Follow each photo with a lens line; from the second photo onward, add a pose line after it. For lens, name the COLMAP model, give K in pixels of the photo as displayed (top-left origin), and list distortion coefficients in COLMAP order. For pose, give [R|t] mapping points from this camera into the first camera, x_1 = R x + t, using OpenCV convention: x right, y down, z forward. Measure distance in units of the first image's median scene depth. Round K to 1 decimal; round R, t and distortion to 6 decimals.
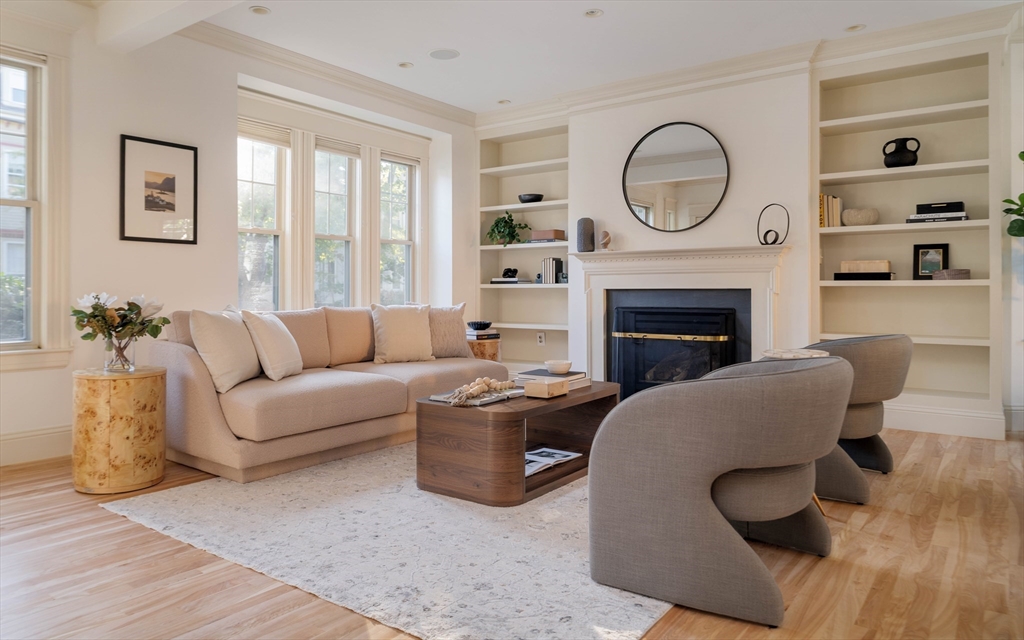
lens RADIAL K [[674.7, 0, 488.1], [0, 674.7, 286.7], [0, 0, 1]] dist [-0.004206, -0.004039]
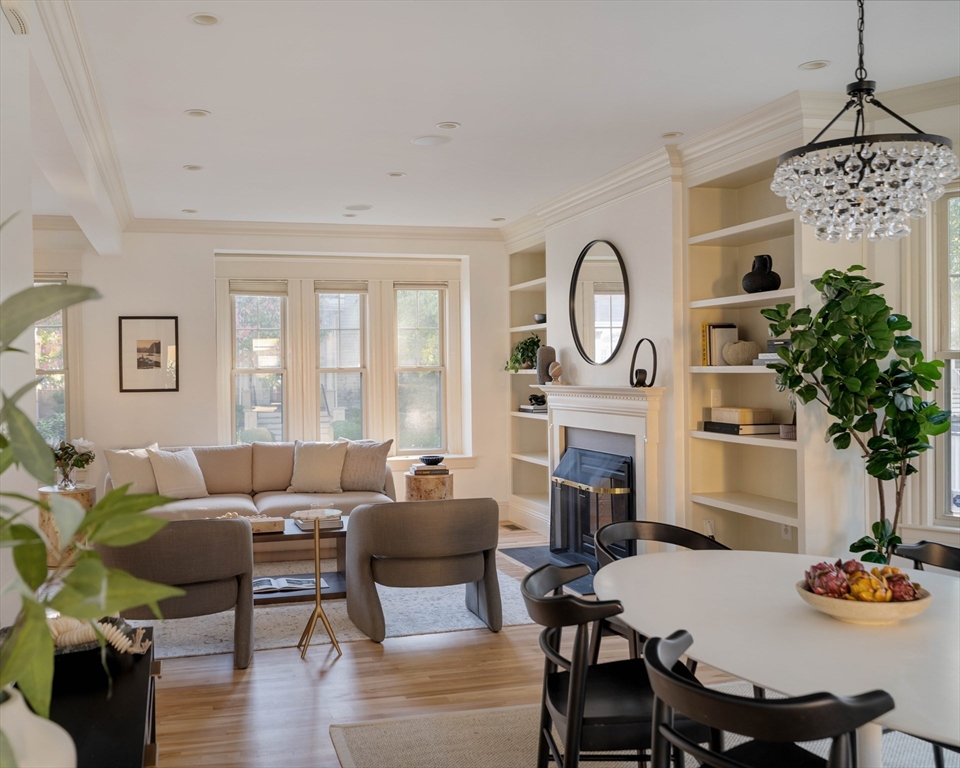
lens RADIAL K [[937.4, 0, 409.8], [0, 937.4, 380.6], [0, 0, 1]] dist [0.018330, 0.000000]
pose [[0.780378, -0.003299, -0.625300, 0.946345], [0.016241, 0.999756, 0.014995, -0.093604], [0.625097, -0.021857, 0.780241, -0.118442]]
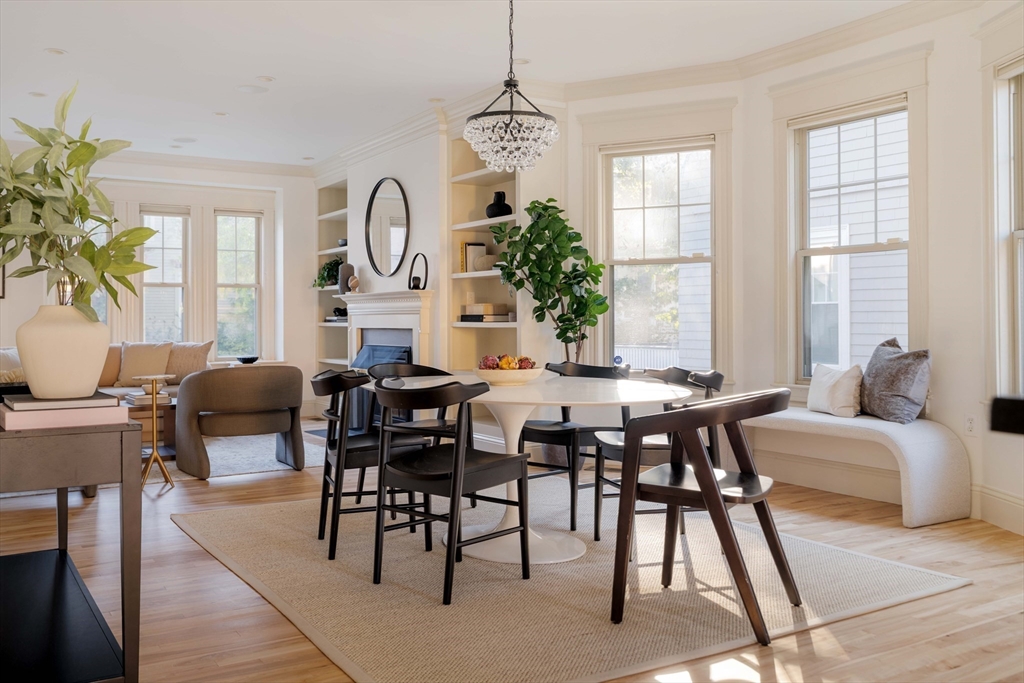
lens RADIAL K [[929.5, 0, 513.4], [0, 929.5, 305.8], [0, 0, 1]] dist [0.004938, 0.000000]
pose [[0.932230, -0.009938, -0.361730, 1.138648], [0.007586, 0.999940, -0.007922, -0.022433], [0.361787, 0.004641, 0.932249, -0.384695]]
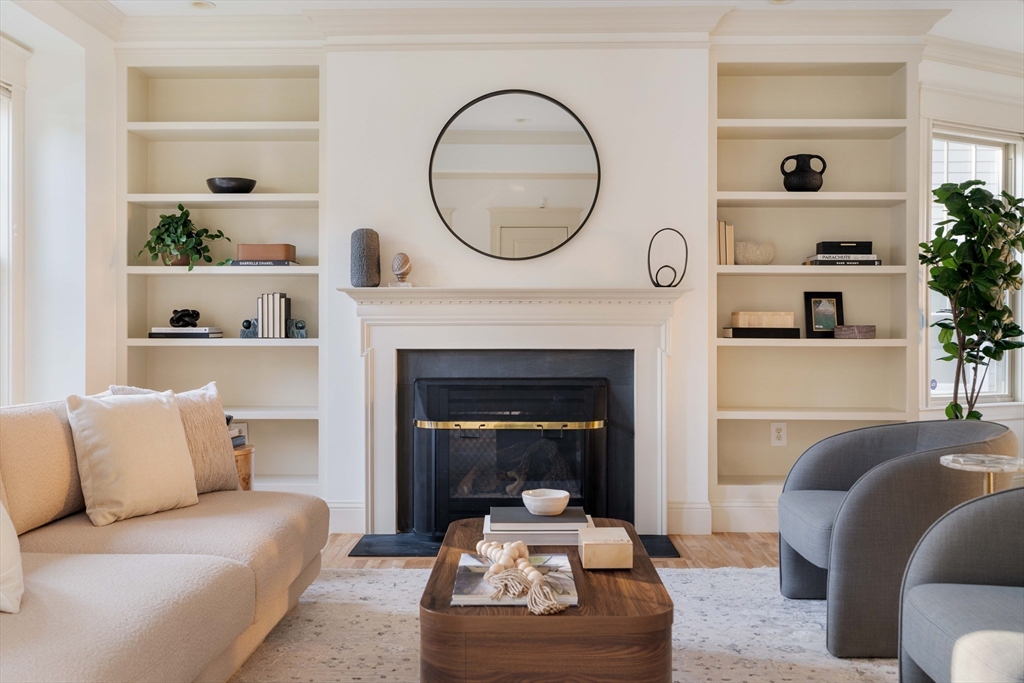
lens RADIAL K [[995.9, 0, 509.4], [0, 995.9, 326.2], [0, 0, 1]] dist [0.008237, 0.000000]
pose [[0.808657, 0.002056, 0.588276, -0.318766], [-0.005152, 0.999980, 0.003587, -0.024921], [-0.588257, -0.005931, 0.808652, 0.263913]]
